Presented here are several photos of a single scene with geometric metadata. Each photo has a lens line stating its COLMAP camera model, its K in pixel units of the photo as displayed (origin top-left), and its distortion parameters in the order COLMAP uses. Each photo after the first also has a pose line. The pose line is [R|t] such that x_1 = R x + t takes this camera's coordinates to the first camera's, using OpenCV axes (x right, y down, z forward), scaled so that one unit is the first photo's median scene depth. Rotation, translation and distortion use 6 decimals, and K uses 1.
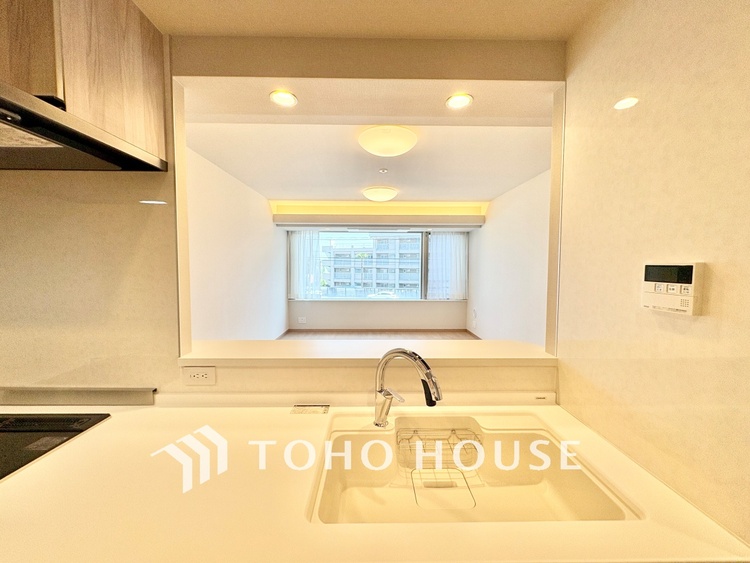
lens RADIAL K [[300.1, 0, 374.7], [0, 300.1, 281.7], [0, 0, 1]] dist [0.000451, 0.000328]
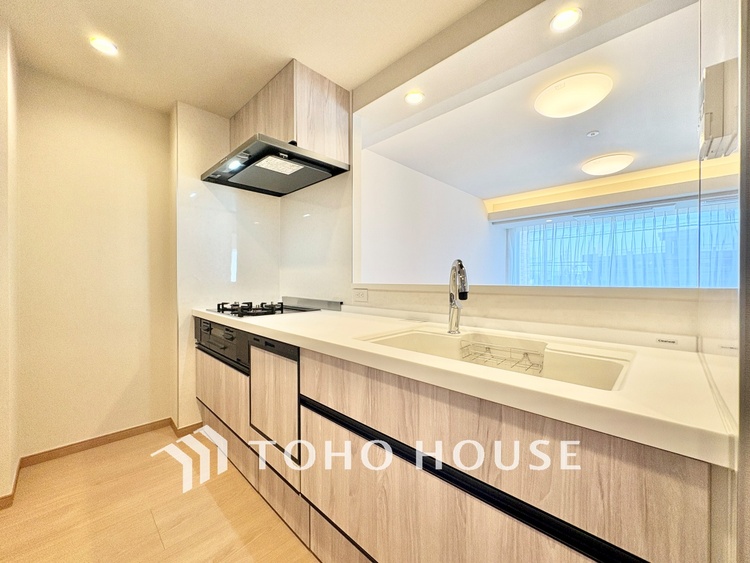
lens RADIAL K [[300.1, 0, 375.2], [0, 300.1, 282.6], [0, 0, 1]] dist [0.000451, 0.000328]
pose [[0.707084, 0.004257, -0.707117, 0.113261], [-0.035816, 0.998914, -0.029801, 0.057530], [0.706222, 0.046398, 0.706469, -0.010366]]
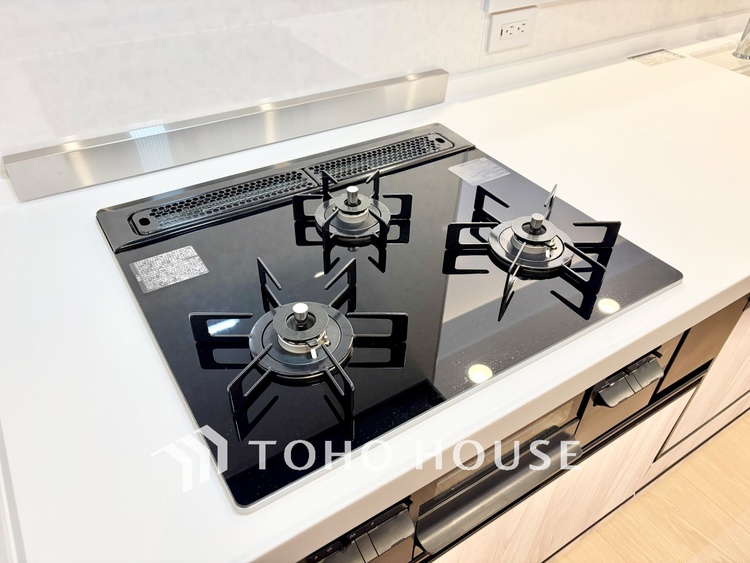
lens RADIAL K [[559.7, 0, 375.1], [0, 559.7, 300.7], [0, 0, 1]] dist [0.007237, 0.006777]
pose [[0.846268, -0.339261, 0.410772, -0.258823], [0.012011, 0.782982, 0.621928, 0.015545], [-0.532623, -0.521384, 0.666687, 0.048757]]
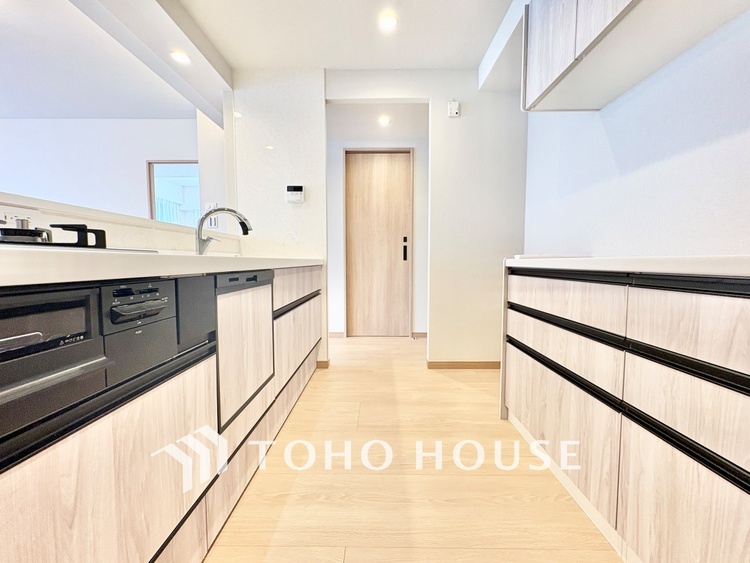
lens RADIAL K [[300.1, 0, 375.3], [0, 300.1, 280.2], [0, 0, 1]] dist [0.000451, 0.000328]
pose [[0.024094, -0.072501, 0.997077, -0.261148], [0.048714, 0.996267, 0.071265, 0.088427], [-0.998522, 0.046855, 0.027536, 0.014598]]
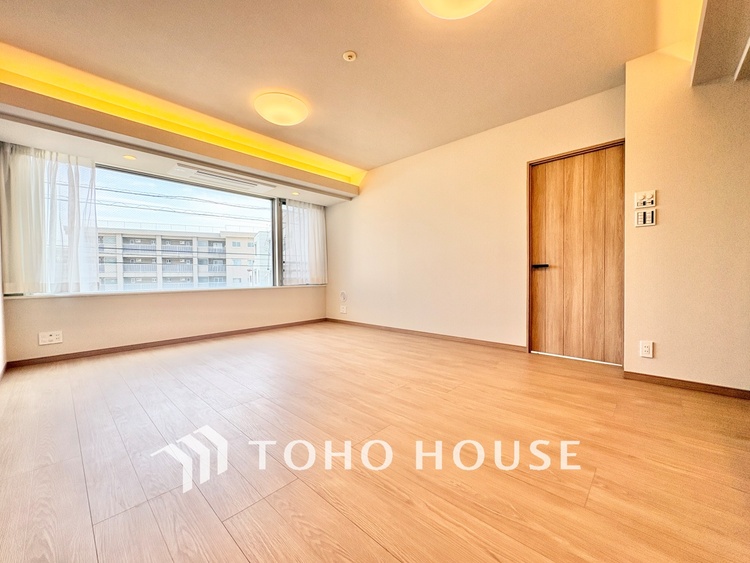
lens RADIAL K [[300.1, 0, 375.8], [0, 300.1, 281.5], [0, 0, 1]] dist [0.000451, 0.000328]
pose [[0.690613, -0.024346, 0.722814, -0.242772], [0.049848, 0.998659, -0.013991, 0.076878], [-0.721504, 0.045693, 0.690901, 0.308504]]
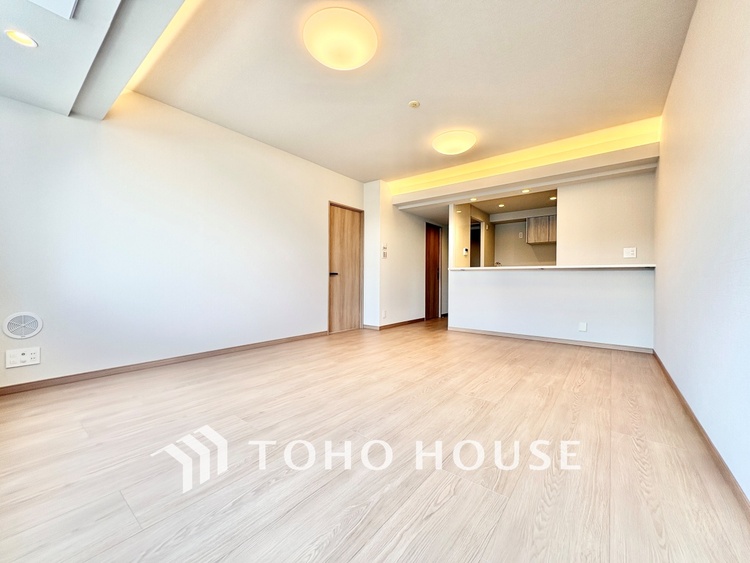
lens RADIAL K [[300.1, 0, 375.5], [0, 300.1, 281.3], [0, 0, 1]] dist [0.000451, 0.000328]
pose [[-0.776972, -0.011615, 0.629428, -0.239005], [0.023040, 0.998635, 0.046868, 0.042191], [-0.629114, 0.050917, -0.775644, 1.003331]]
